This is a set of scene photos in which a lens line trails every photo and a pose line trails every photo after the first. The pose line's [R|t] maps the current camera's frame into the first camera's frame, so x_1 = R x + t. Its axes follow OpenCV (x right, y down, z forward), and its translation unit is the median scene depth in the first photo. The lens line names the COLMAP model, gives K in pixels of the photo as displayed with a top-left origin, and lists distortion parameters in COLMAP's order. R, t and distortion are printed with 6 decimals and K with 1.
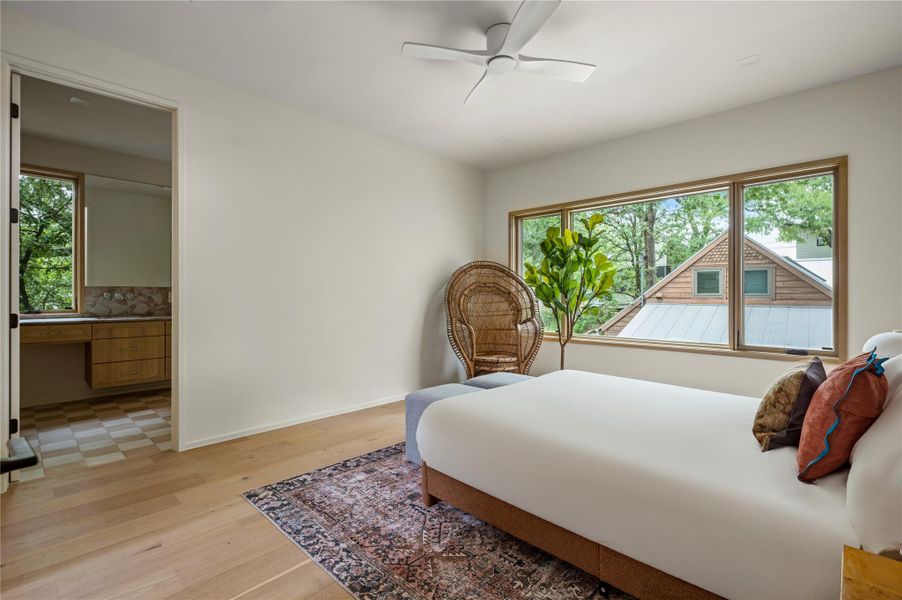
lens RADIAL K [[407.7, 0, 451.2], [0, 407.7, 293.9], [0, 0, 1]] dist [0.004229, 0.000336]
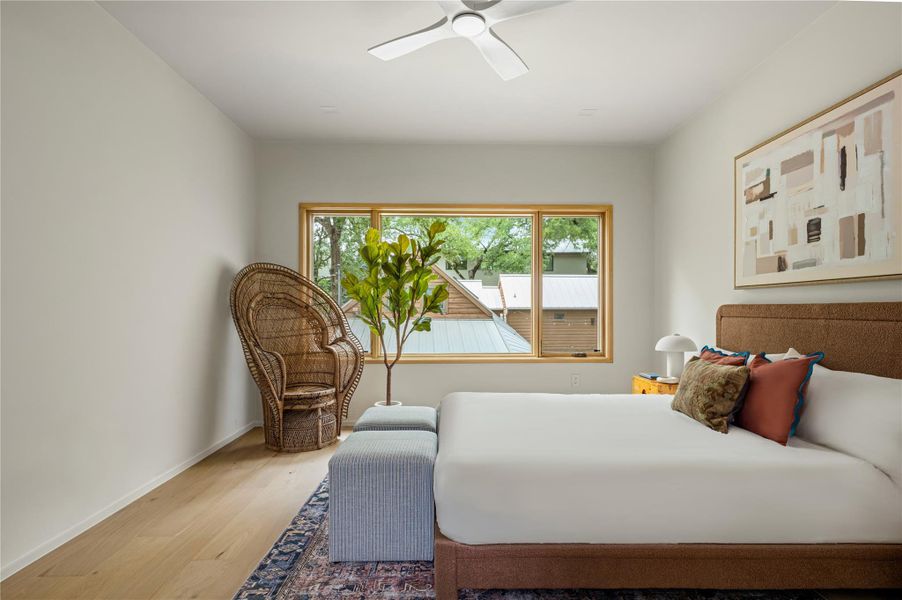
lens RADIAL K [[447.9, 0, 452.3], [0, 447.9, 309.6], [0, 0, 1]] dist [-0.001323, 0.000253]
pose [[0.715054, 0.001062, 0.699068, -0.287722], [-0.002501, 0.999996, 0.001039, 0.002203], [-0.699064, -0.002491, 0.715054, 0.216935]]
